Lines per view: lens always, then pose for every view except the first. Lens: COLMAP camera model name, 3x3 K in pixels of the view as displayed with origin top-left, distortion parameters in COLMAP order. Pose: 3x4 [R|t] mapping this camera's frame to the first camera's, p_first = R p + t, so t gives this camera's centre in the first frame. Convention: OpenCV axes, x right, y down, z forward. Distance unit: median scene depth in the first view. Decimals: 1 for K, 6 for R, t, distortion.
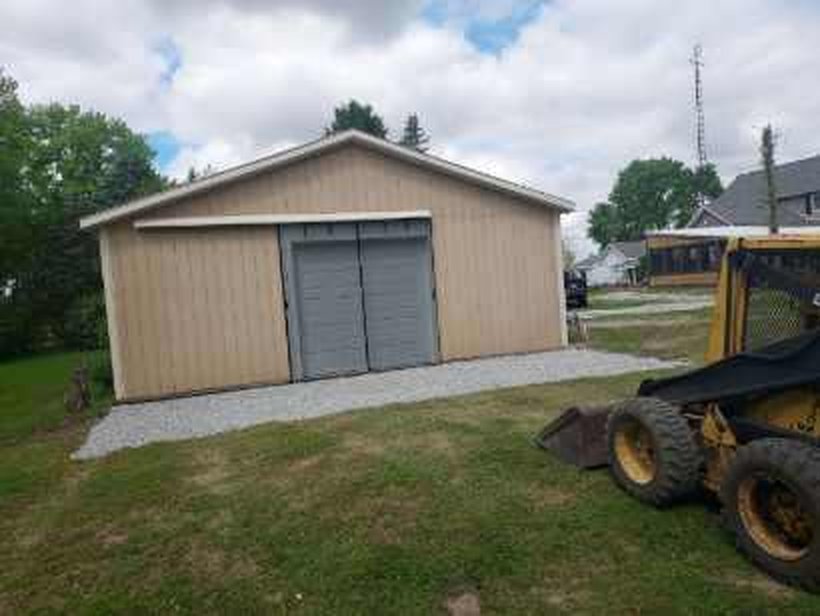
lens RADIAL K [[563.7, 0, 410.0], [0, 563.7, 308.0], [0, 0, 1]] dist [0.007108, 0.004338]
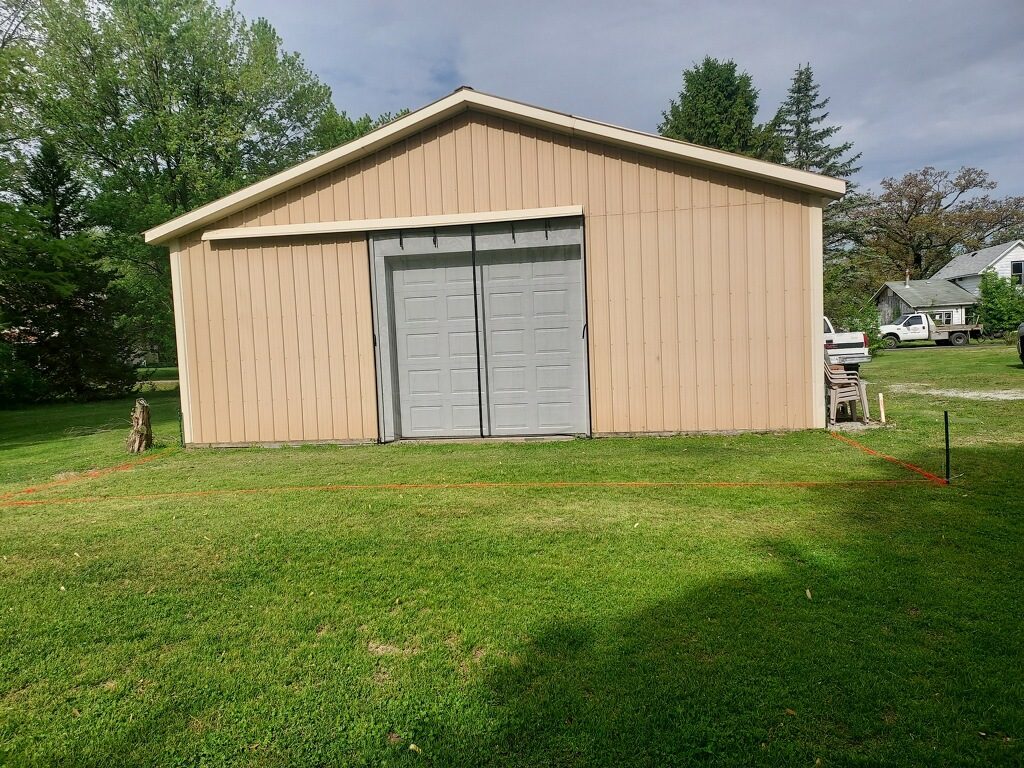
lens RADIAL K [[703.9, 0, 512.0], [0, 703.9, 384.0], [0, 0, 1]] dist [0.007108, 0.004338]
pose [[0.895218, 0.067202, -0.440532, 0.345417], [-0.040767, 0.996769, 0.069211, -0.018719], [0.443760, -0.043999, 0.895065, 0.229551]]
